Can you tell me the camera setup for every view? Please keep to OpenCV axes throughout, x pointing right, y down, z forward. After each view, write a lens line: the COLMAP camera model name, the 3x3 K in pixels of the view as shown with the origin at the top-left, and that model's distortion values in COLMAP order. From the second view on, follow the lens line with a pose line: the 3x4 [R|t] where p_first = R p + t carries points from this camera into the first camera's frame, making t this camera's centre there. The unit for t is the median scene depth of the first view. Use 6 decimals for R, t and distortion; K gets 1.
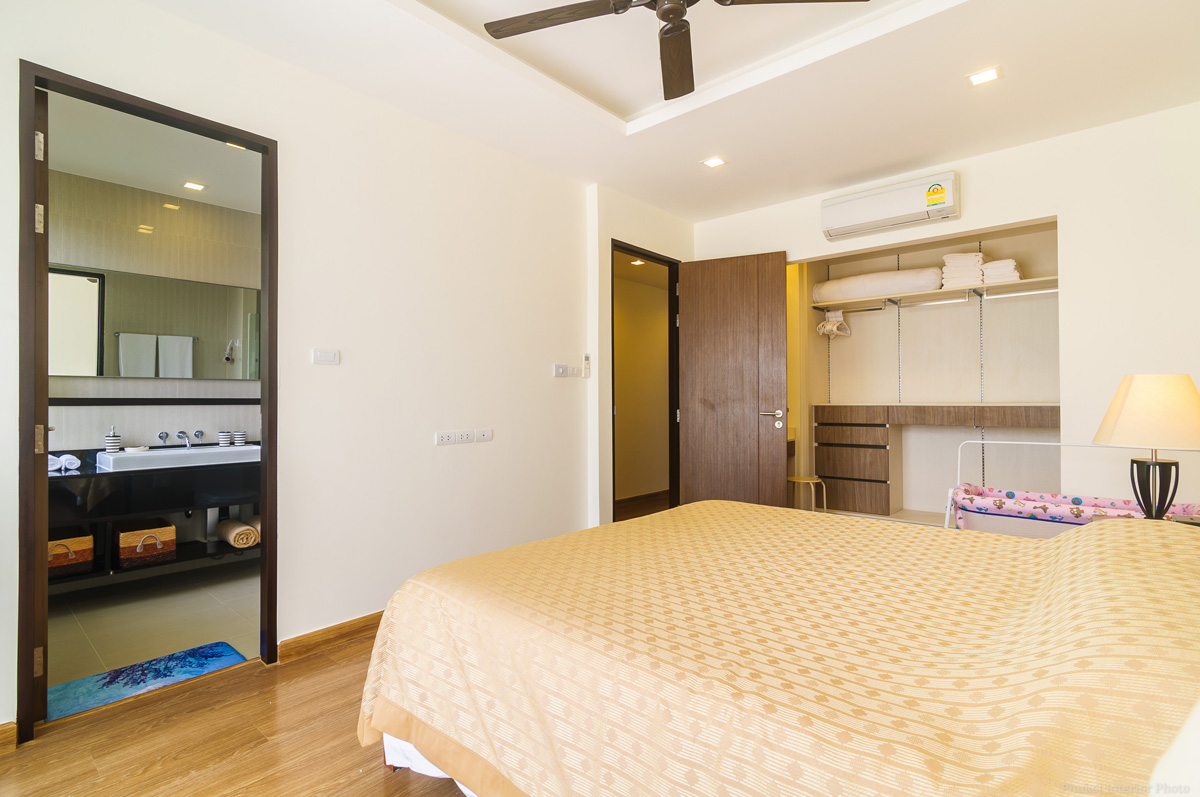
lens RADIAL K [[582.0, 0, 601.0], [0, 582.0, 396.5], [0, 0, 1]] dist [-0.001827, 0.000786]
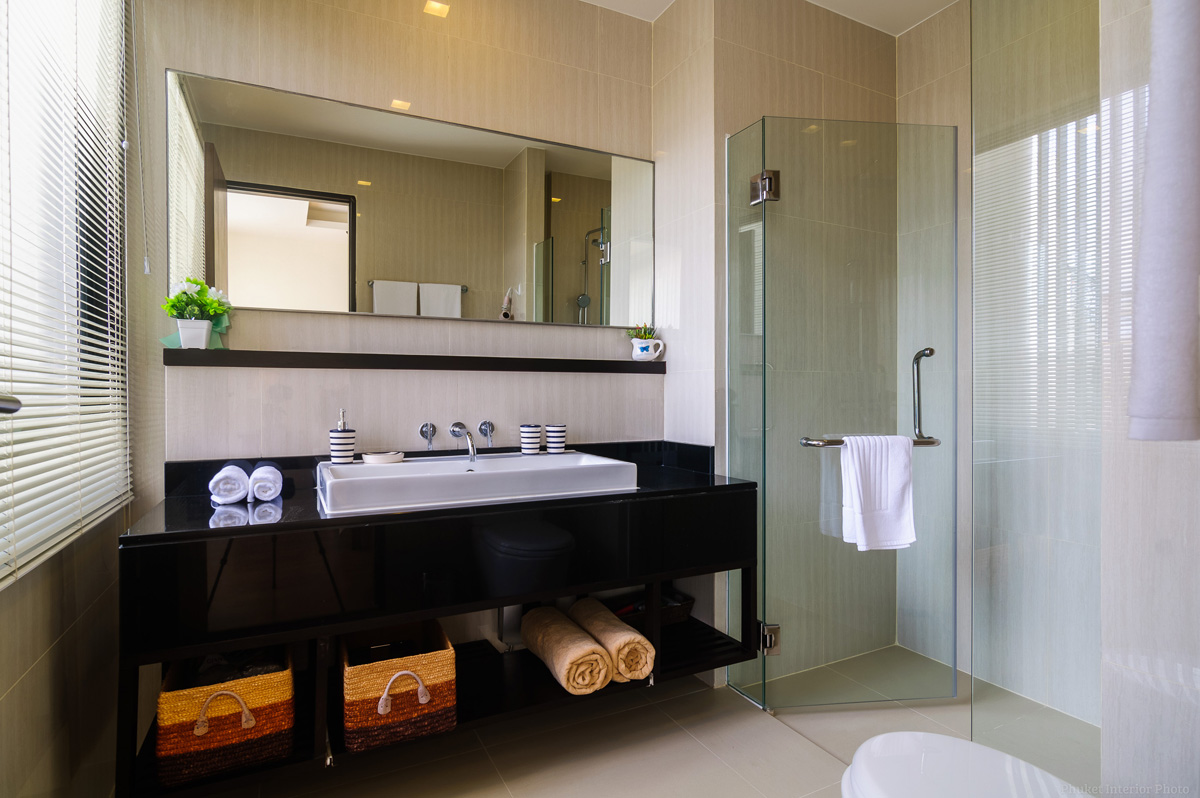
lens RADIAL K [[622.1, 0, 595.2], [0, 622.1, 398.3], [0, 0, 1]] dist [-0.008570, -0.000396]
pose [[0.929081, -0.001461, -0.369873, -0.432921], [0.006153, 0.999915, 0.011508, 0.035145], [0.369825, -0.012968, 0.929011, 0.572305]]
